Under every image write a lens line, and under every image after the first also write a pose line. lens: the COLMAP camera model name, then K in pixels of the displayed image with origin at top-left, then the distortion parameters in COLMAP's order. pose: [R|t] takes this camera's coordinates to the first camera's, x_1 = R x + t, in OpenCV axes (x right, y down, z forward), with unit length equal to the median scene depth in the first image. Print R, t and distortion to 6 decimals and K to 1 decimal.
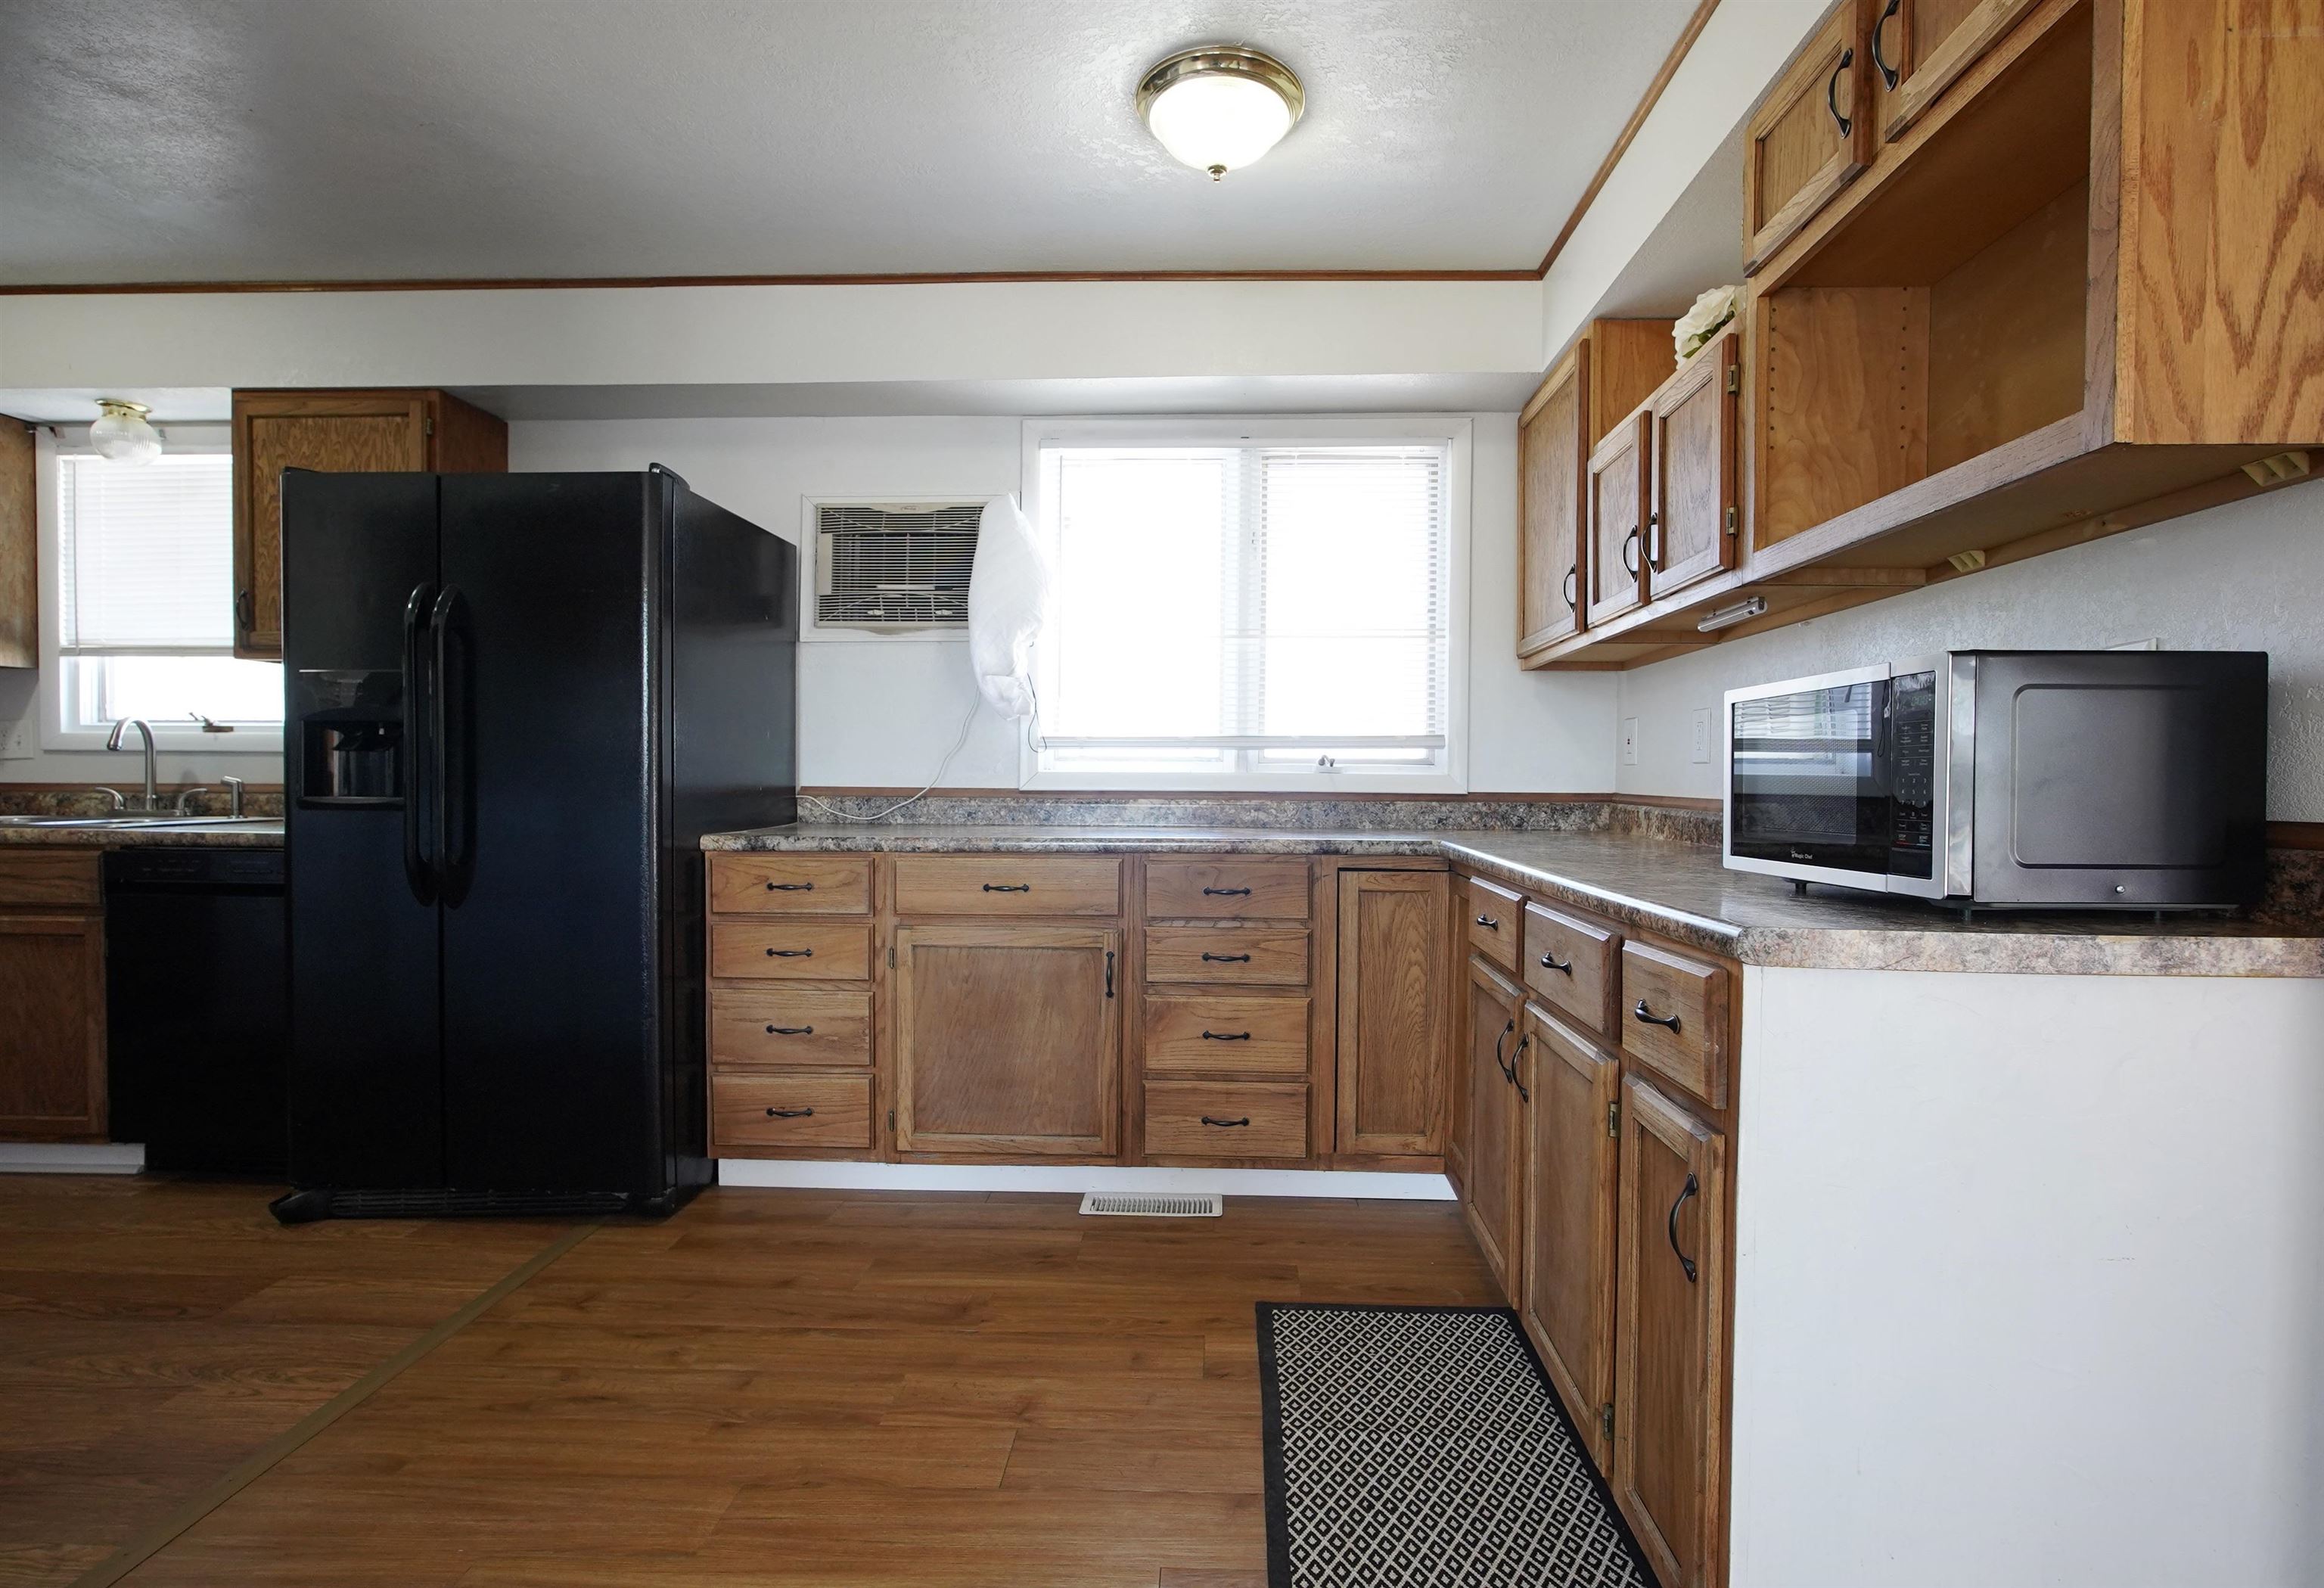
lens RADIAL K [[1087.6, 0, 1180.0], [0, 1087.6, 795.8], [0, 0, 1]] dist [-0.024416, 0.013246]
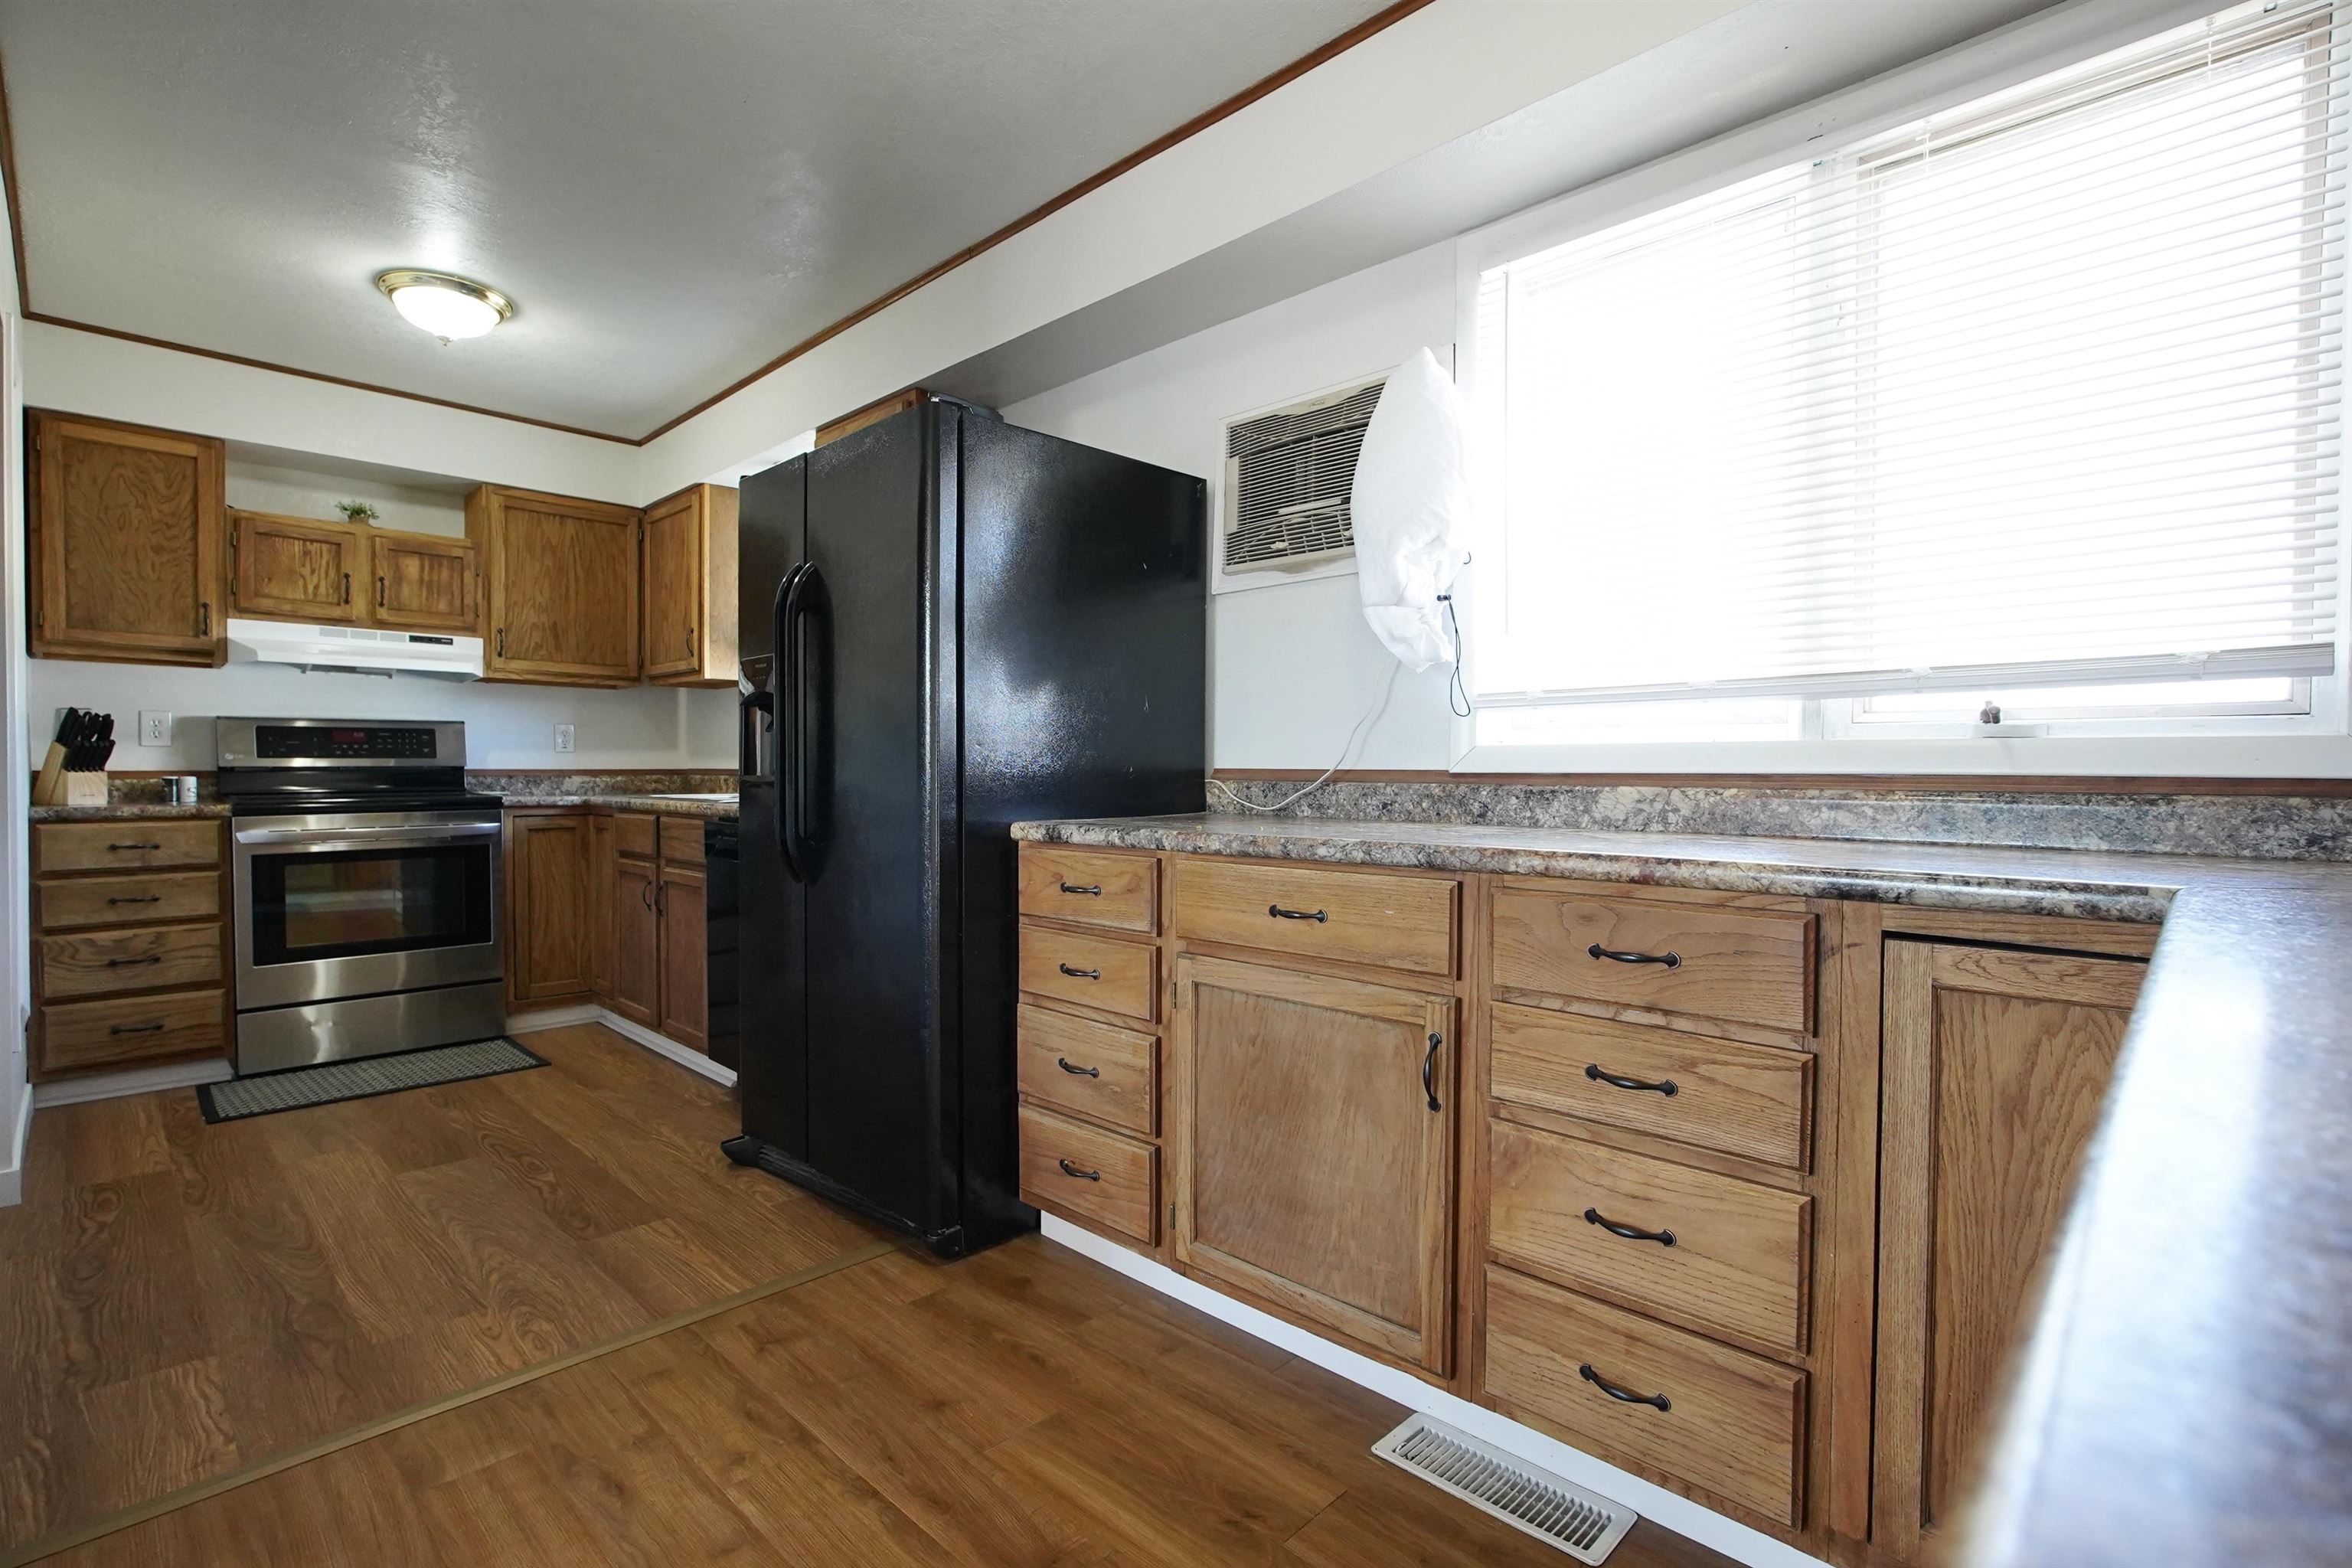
lens RADIAL K [[1074.1, 0, 1173.5], [0, 1074.1, 788.3], [0, 0, 1]] dist [-0.021469, 0.009691]
pose [[0.743895, 0.007383, -0.668255, 0.220687], [-0.010862, 0.999940, -0.001045, 0.009507], [0.668208, 0.008036, 0.743931, 0.456165]]
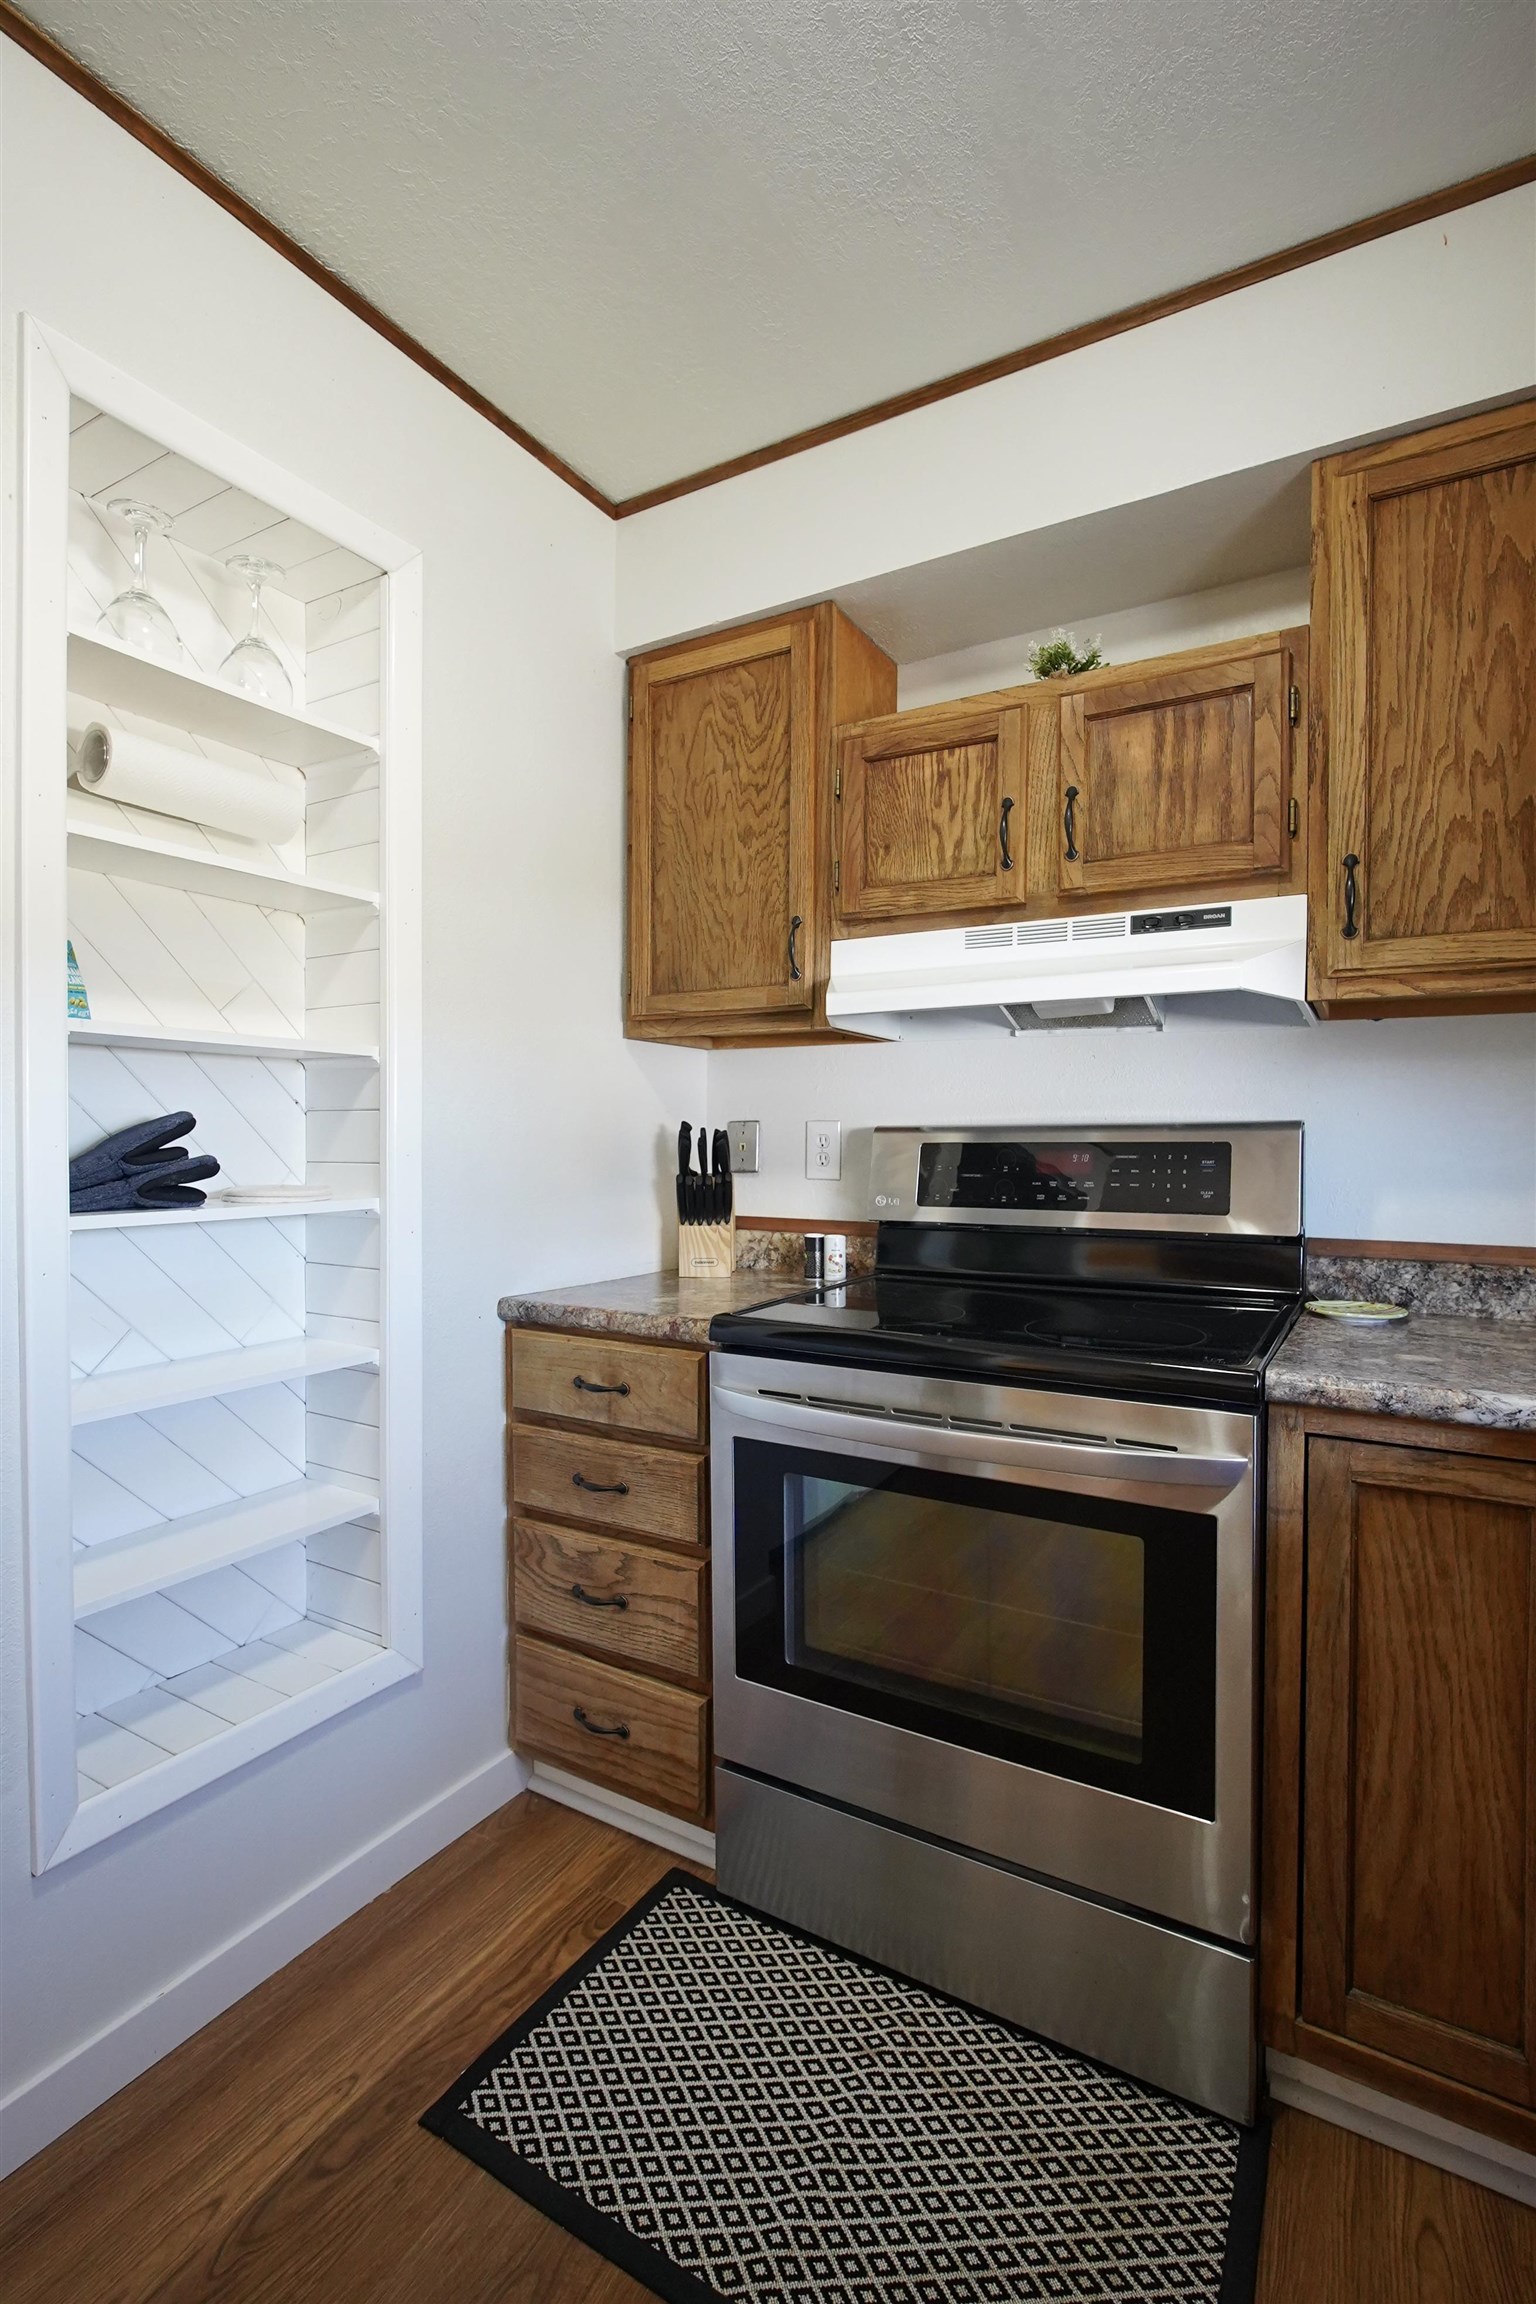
lens RADIAL K [[1052.2, 0, 776.4], [0, 1052.2, 1156.0], [0, 0, 1]] dist [-0.021469, 0.009691]
pose [[-0.470654, 0.009014, -0.882272, -0.971711], [-0.021334, 0.999539, 0.021592, -0.069110], [0.882060, 0.028985, -0.470245, 0.962986]]
